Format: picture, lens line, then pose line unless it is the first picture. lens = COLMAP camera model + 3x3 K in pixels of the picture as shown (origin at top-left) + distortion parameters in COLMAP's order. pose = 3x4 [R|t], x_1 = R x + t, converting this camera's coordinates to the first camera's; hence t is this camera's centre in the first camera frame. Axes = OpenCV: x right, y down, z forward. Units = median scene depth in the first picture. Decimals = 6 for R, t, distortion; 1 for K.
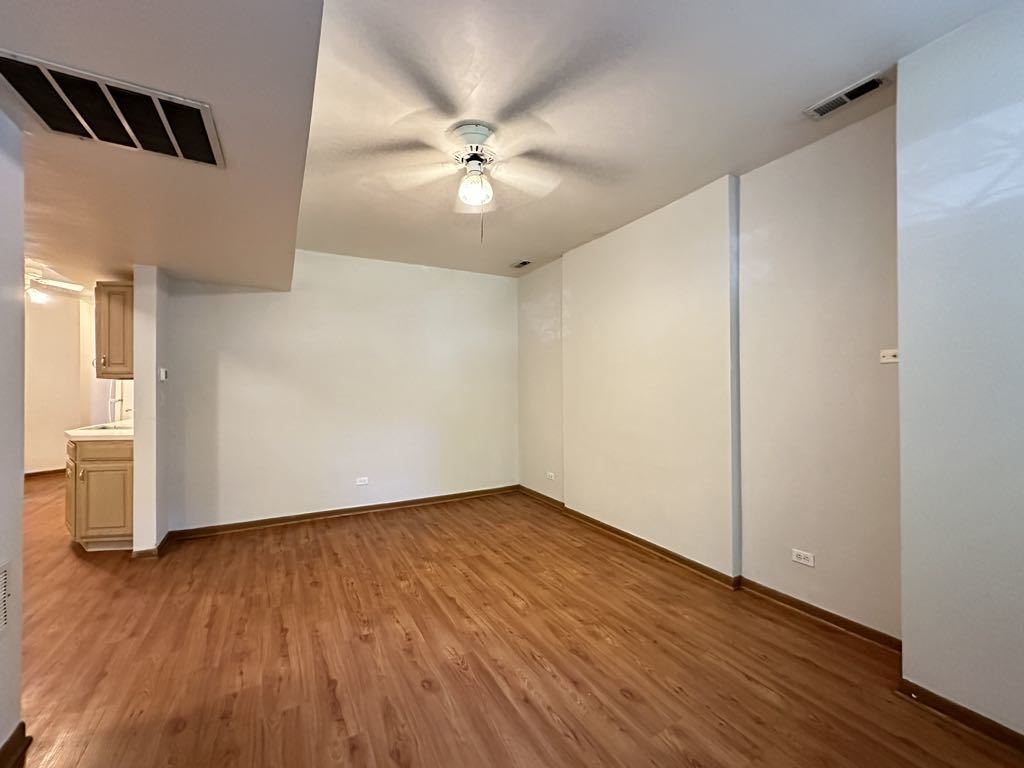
lens RADIAL K [[408.0, 0, 512.0], [0, 408.0, 384.0], [0, 0, 1]] dist [-0.003093, 0.000168]
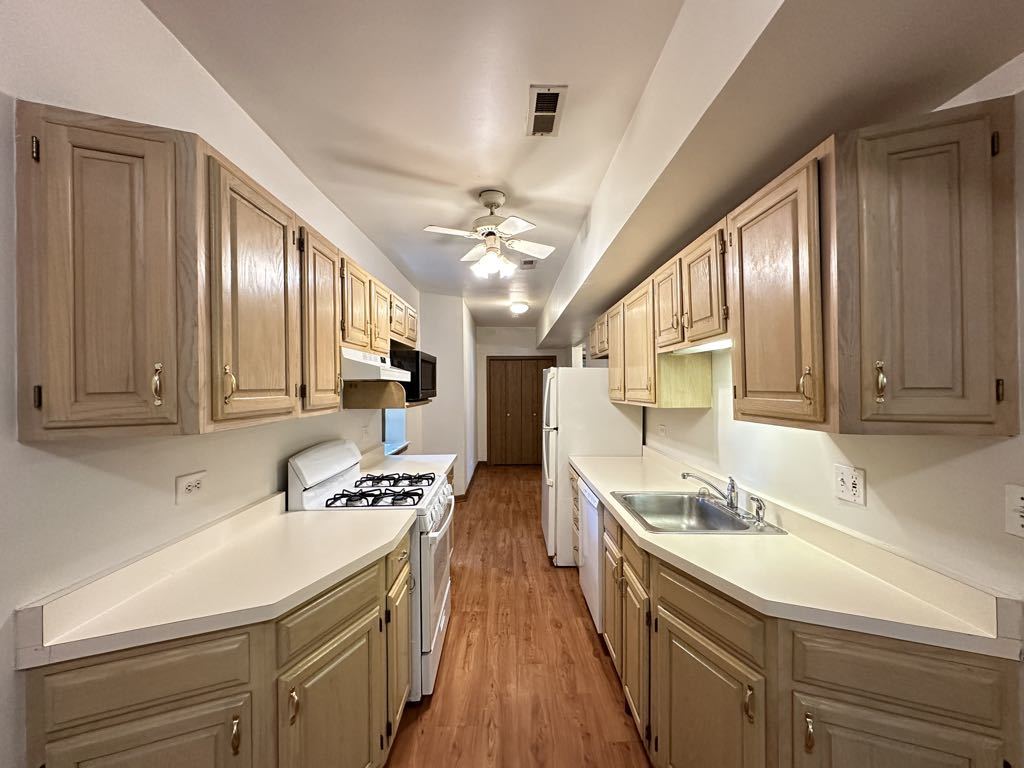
lens RADIAL K [[408.0, 0, 512.0], [0, 408.0, 384.0], [0, 0, 1]] dist [-0.003093, 0.000168]
pose [[0.873537, -0.003106, -0.486748, -1.237562], [0.004575, 0.999988, 0.001829, -0.061838], [0.486737, -0.003824, 0.873540, 0.672565]]
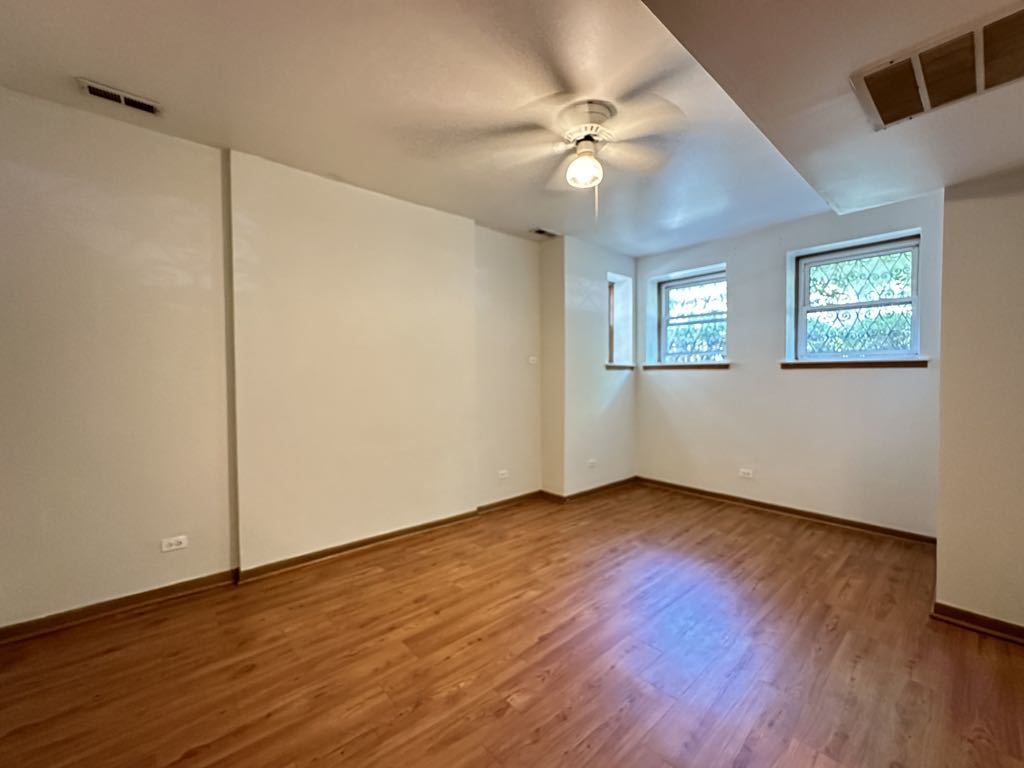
lens RADIAL K [[415.6, 0, 512.0], [0, 415.6, 384.0], [0, 0, 1]] dist [-0.004071, -0.000188]
pose [[-0.203457, -0.017785, 0.978922, -0.825665], [-0.004451, 0.999841, 0.017240, 0.012832], [-0.979074, -0.000849, -0.203504, 1.094881]]
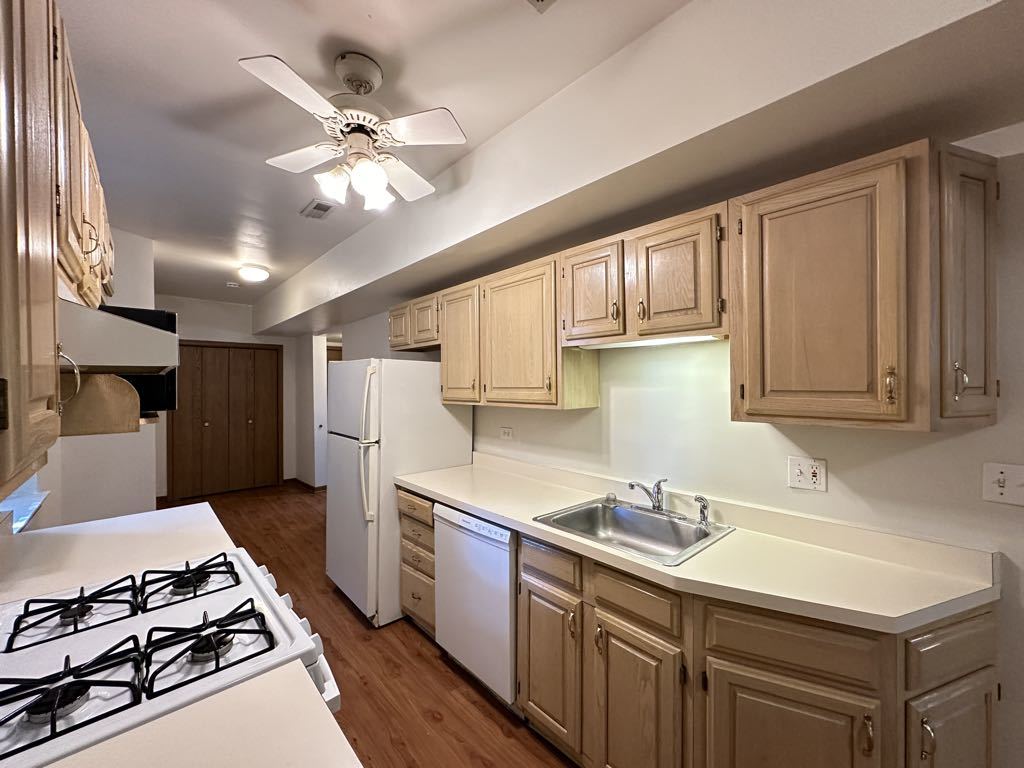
lens RADIAL K [[408.0, 0, 512.0], [0, 408.0, 384.0], [0, 0, 1]] dist [-0.003093, 0.000168]
pose [[0.975111, 0.000509, 0.221719, -1.617350], [-0.002427, 0.999962, 0.008381, -0.061636], [-0.221706, -0.008710, 0.975075, 0.854655]]
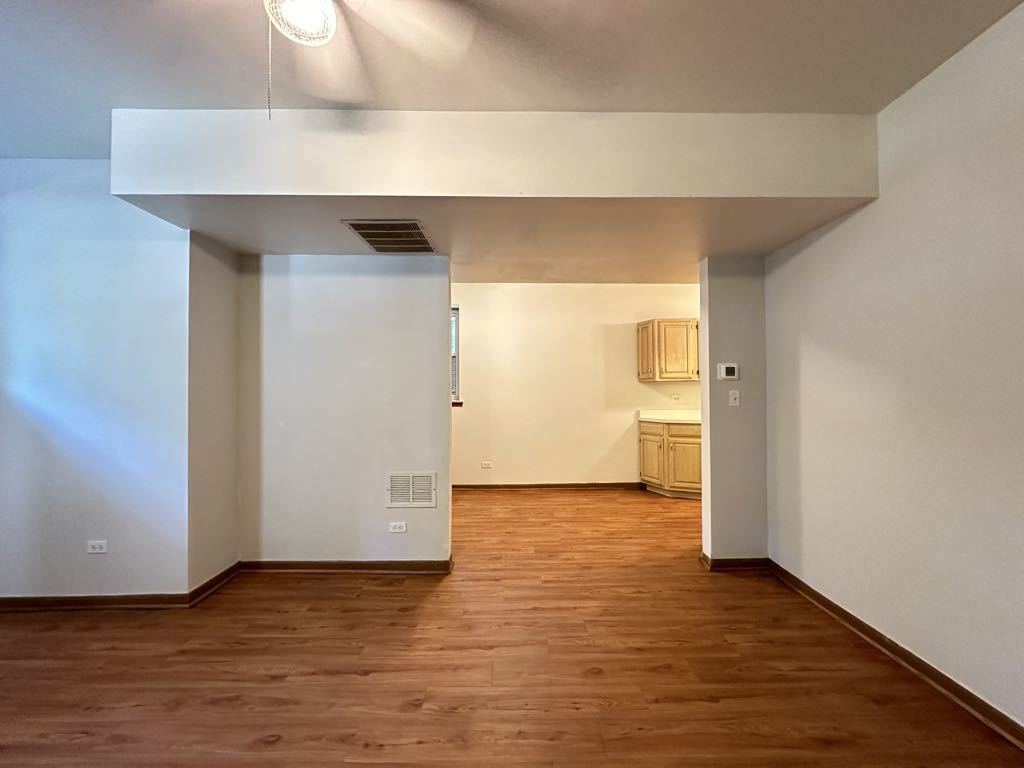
lens RADIAL K [[408.0, 0, 512.0], [0, 408.0, 384.0], [0, 0, 1]] dist [-0.003093, 0.000168]
pose [[-0.491239, -0.006162, -0.871003, 0.179192], [0.013439, 0.999802, -0.014653, 0.013551], [0.870921, -0.018904, -0.491059, 1.177761]]
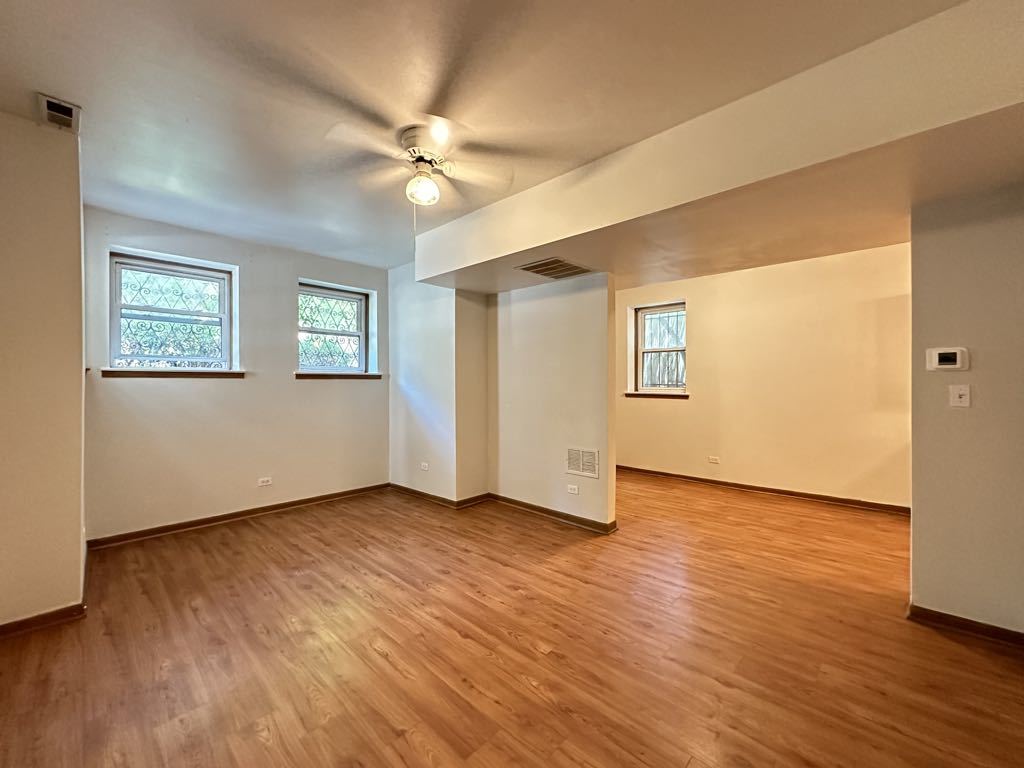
lens RADIAL K [[408.7, 0, 512.0], [0, 408.7, 384.0], [0, 0, 1]] dist [-0.002277, -0.000069]
pose [[-0.956721, 0.007525, -0.290911, -0.000554], [0.009222, 0.999948, -0.004463, 0.016536], [0.290862, -0.006953, -0.956740, 1.632559]]
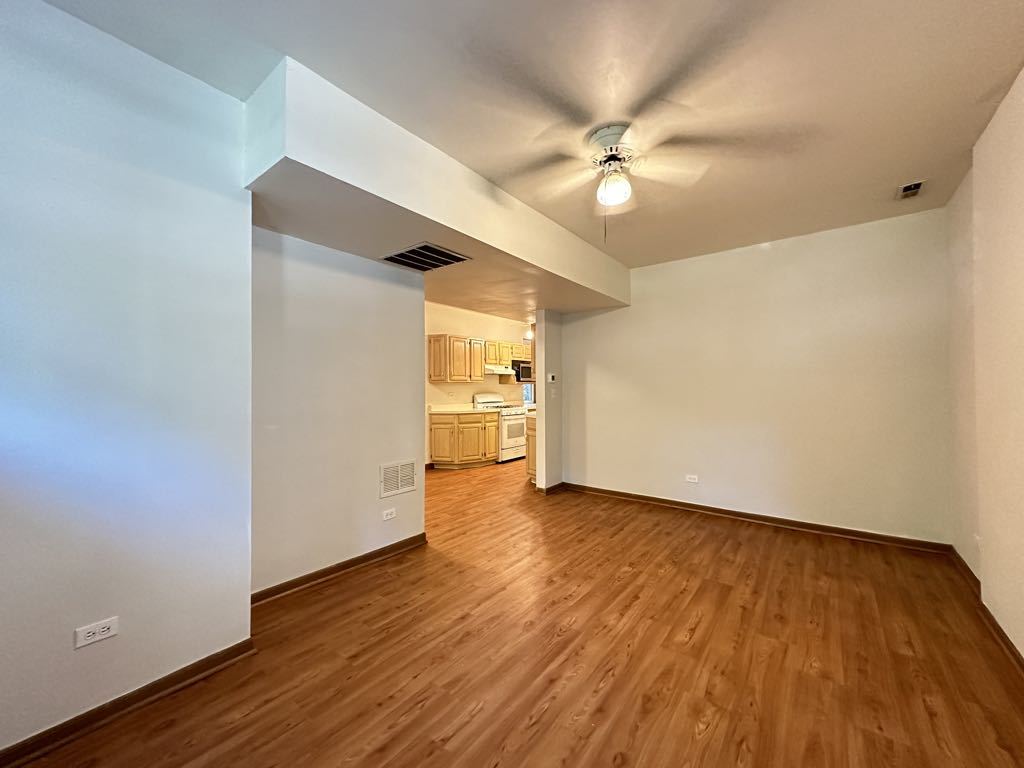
lens RADIAL K [[408.0, 0, 512.0], [0, 408.0, 384.0], [0, 0, 1]] dist [-0.003093, 0.000168]
pose [[0.387921, -0.005639, -0.921675, 0.587861], [0.008707, 0.999959, -0.002453, 0.002707], [0.921652, -0.007073, 0.387954, 0.298770]]
